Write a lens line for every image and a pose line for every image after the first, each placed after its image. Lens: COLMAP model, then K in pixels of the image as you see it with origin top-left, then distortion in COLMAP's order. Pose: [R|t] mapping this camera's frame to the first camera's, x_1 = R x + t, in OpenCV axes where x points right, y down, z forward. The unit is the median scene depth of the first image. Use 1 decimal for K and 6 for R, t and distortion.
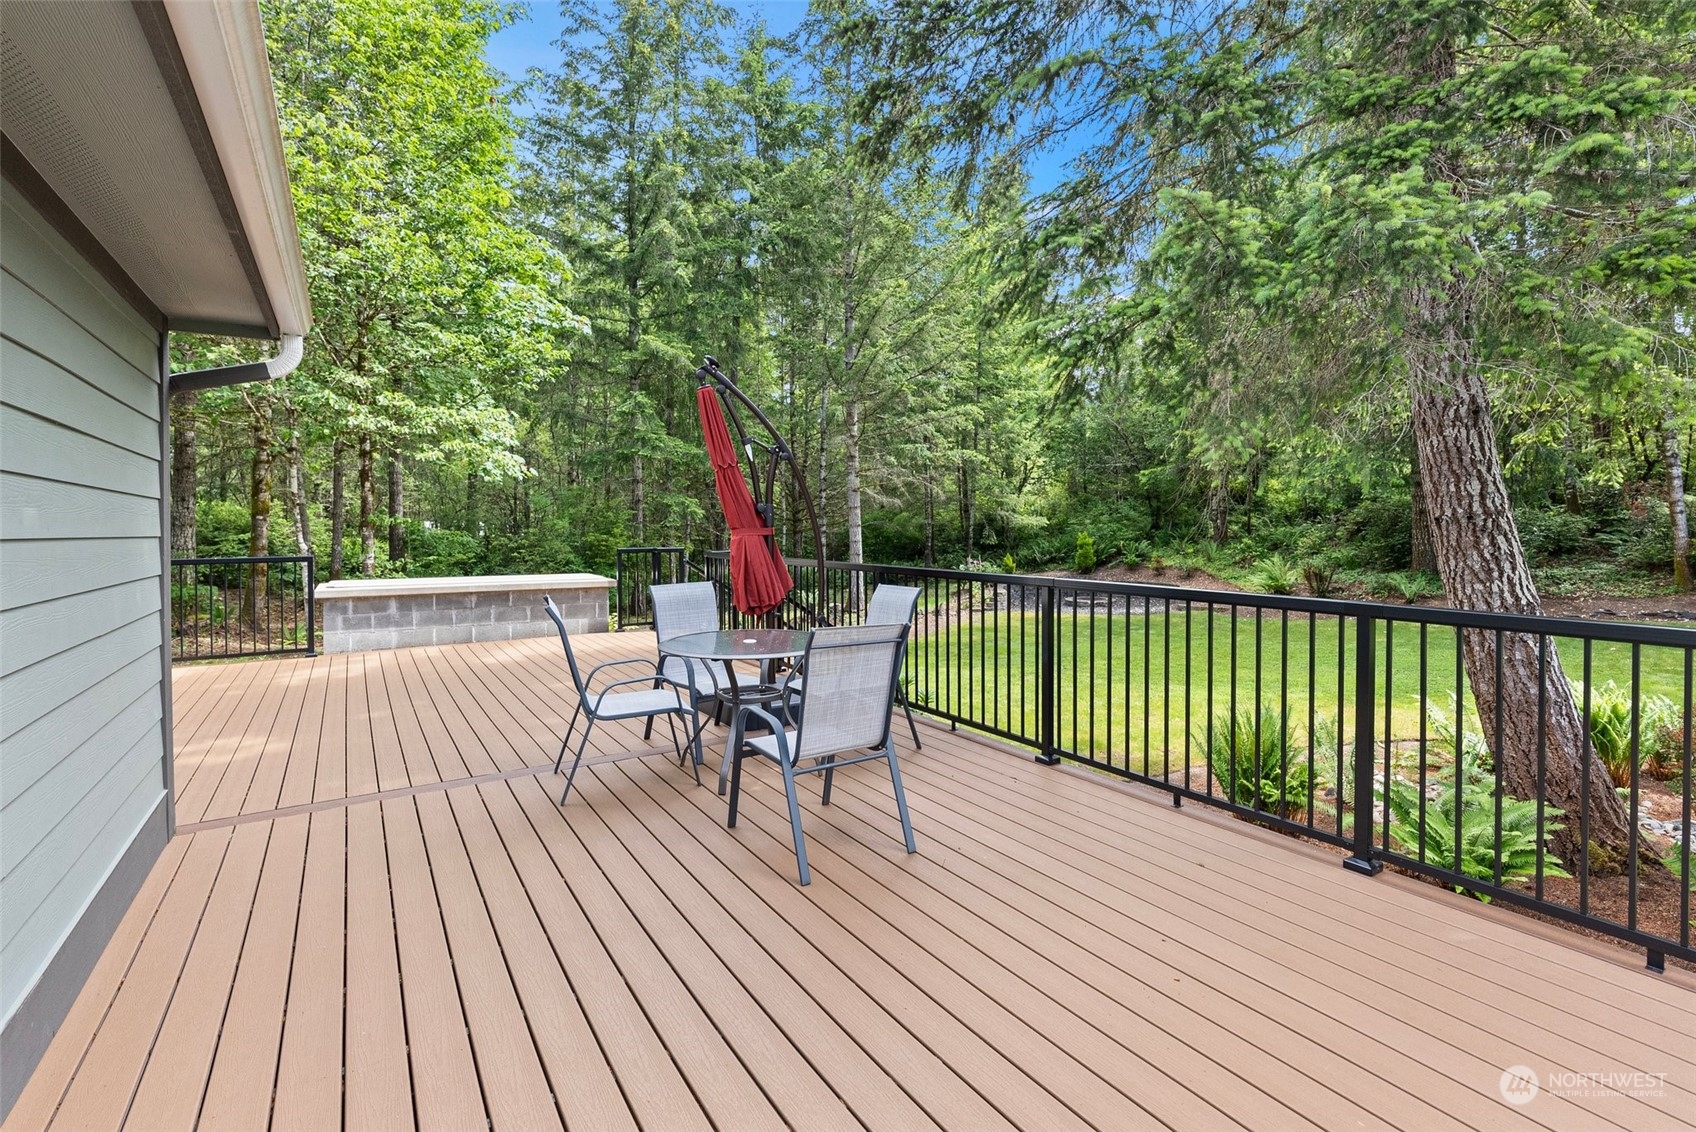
lens RADIAL K [[777.5, 0, 835.3], [0, 777.5, 532.5], [0, 0, 1]] dist [0.001353, -0.000020]
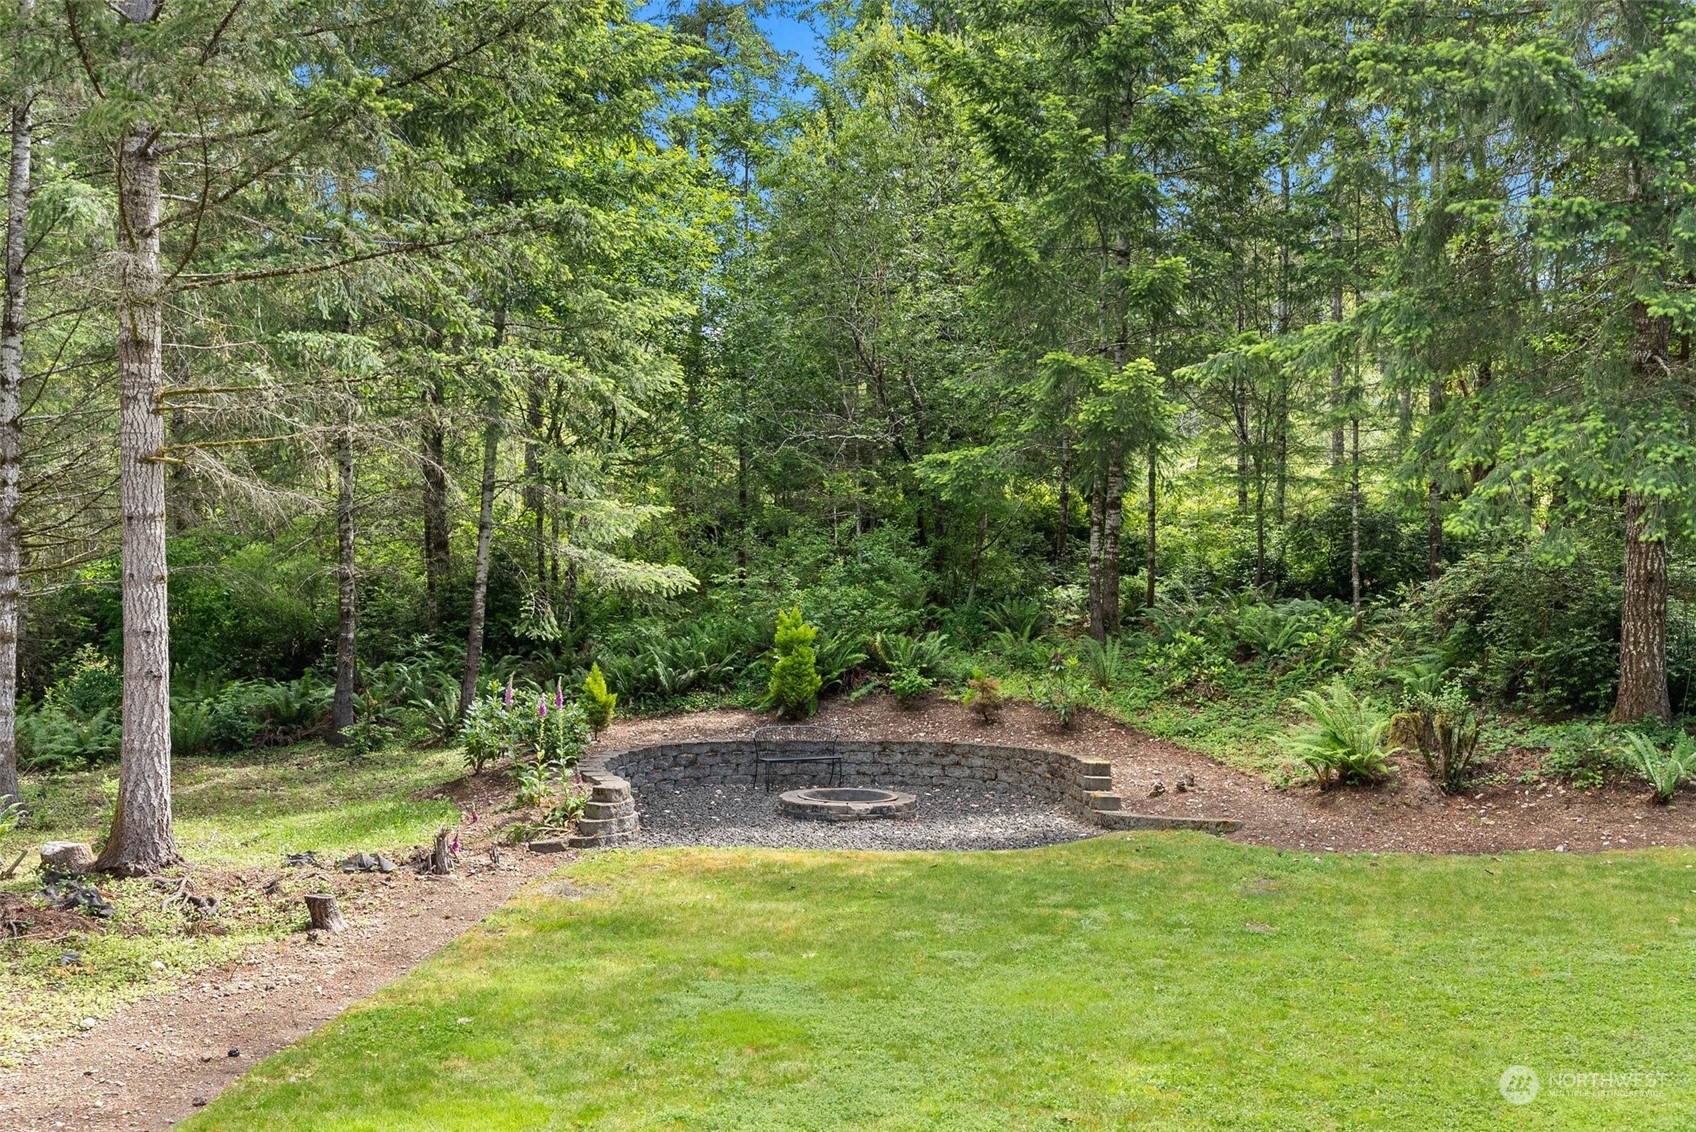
lens RADIAL K [[1691.1, 0, 853.3], [0, 1691.1, 568.4], [0, 0, 1]] dist [0.057875, 0.000000]
pose [[0.895619, 0.024592, 0.444142, -0.018366], [-0.016537, 0.999621, -0.022001, -0.002570], [-0.444515, 0.012360, 0.895686, 0.255373]]
